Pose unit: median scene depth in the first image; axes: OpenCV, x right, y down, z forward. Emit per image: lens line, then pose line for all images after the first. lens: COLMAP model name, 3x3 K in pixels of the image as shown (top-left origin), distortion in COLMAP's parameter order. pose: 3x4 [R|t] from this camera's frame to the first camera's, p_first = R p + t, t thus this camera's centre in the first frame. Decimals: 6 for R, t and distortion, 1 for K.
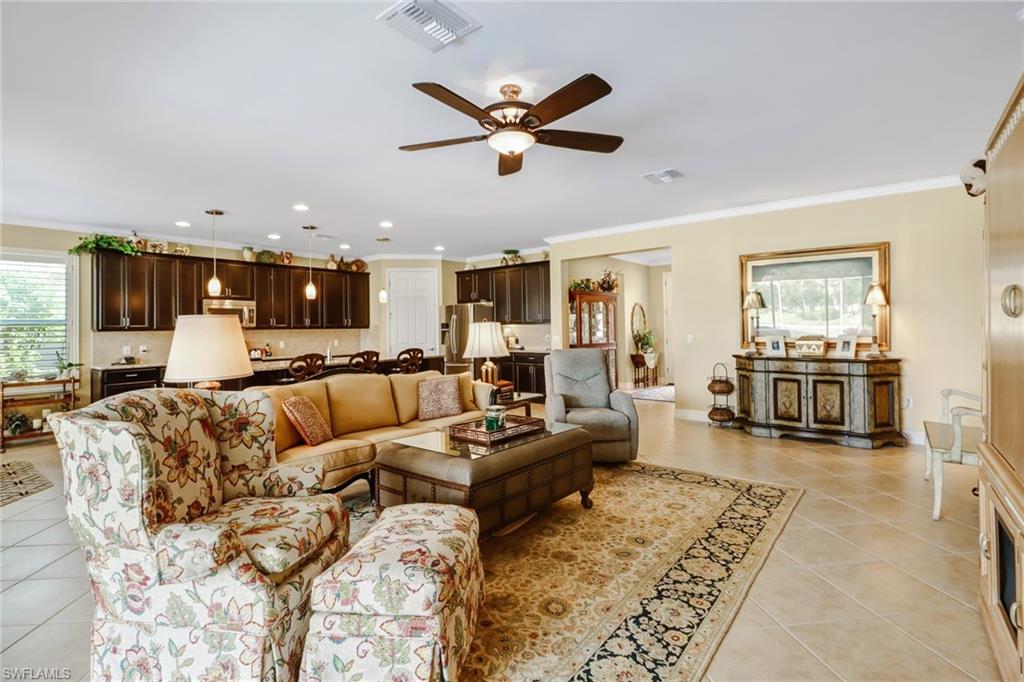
lens RADIAL K [[475.9, 0, 526.2], [0, 475.9, 338.4], [0, 0, 1]] dist [-0.001070, -0.002728]
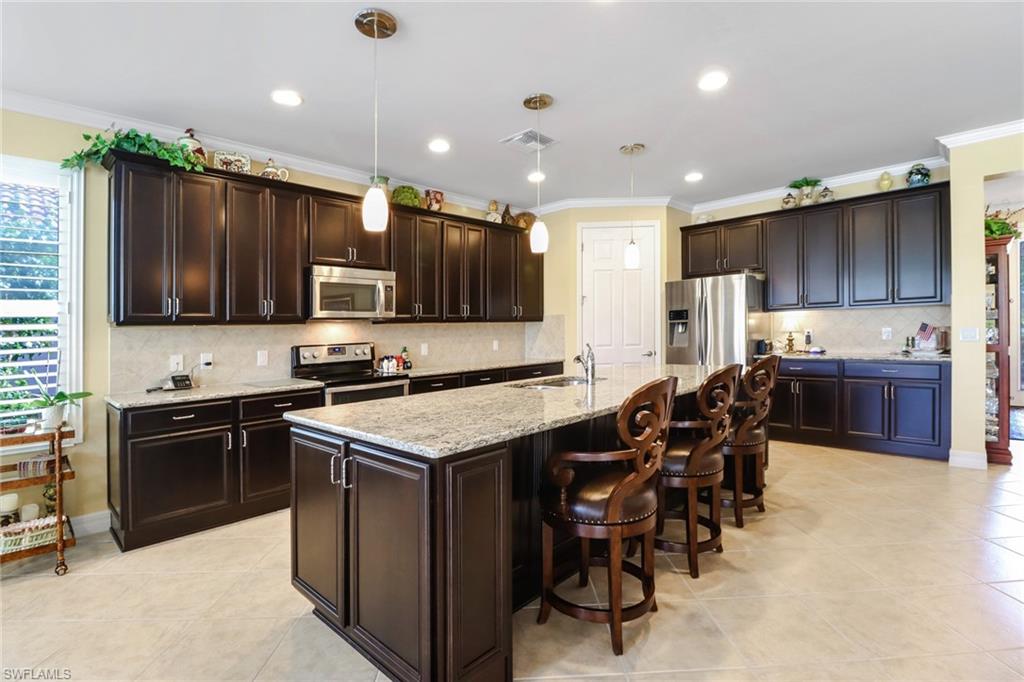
lens RADIAL K [[475.9, 0, 516.6], [0, 475.9, 331.0], [0, 0, 1]] dist [-0.001070, -0.002728]
pose [[0.995923, -0.011070, -0.089525, -0.418709], [0.009546, 0.999802, -0.017432, 0.002736], [0.089700, 0.016506, 0.995832, 0.509858]]
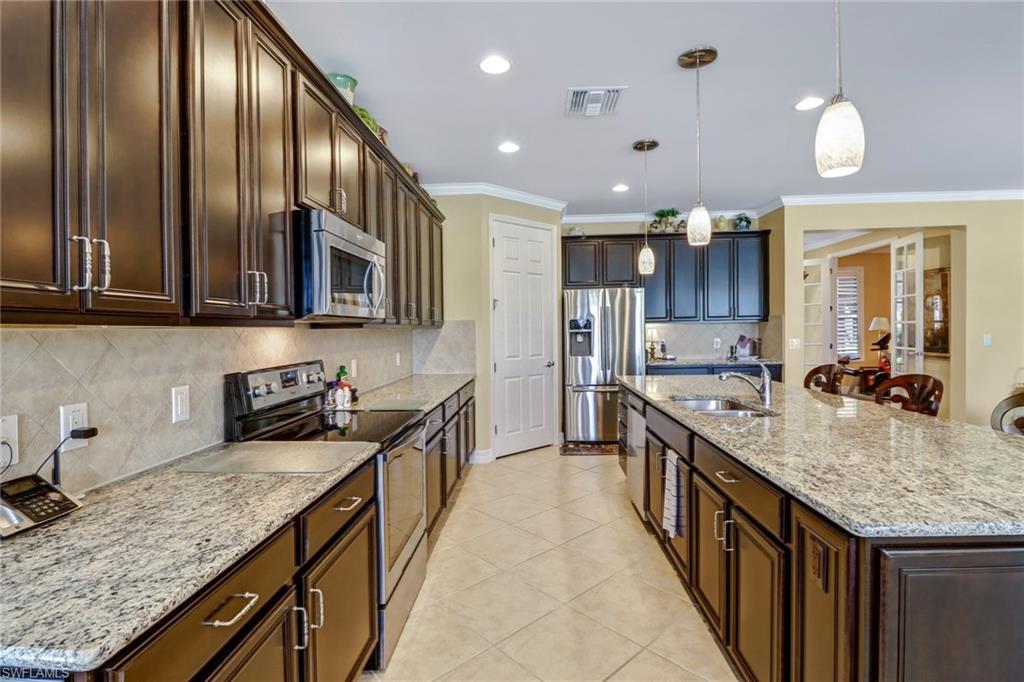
lens RADIAL K [[475.9, 0, 511.1], [0, 475.9, 340.0], [0, 0, 1]] dist [-0.001070, -0.002728]
pose [[0.827195, -0.007931, 0.561859, -0.747471], [0.013495, 0.999892, -0.005755, -0.006206], [-0.561753, 0.012343, 0.827213, 0.736372]]
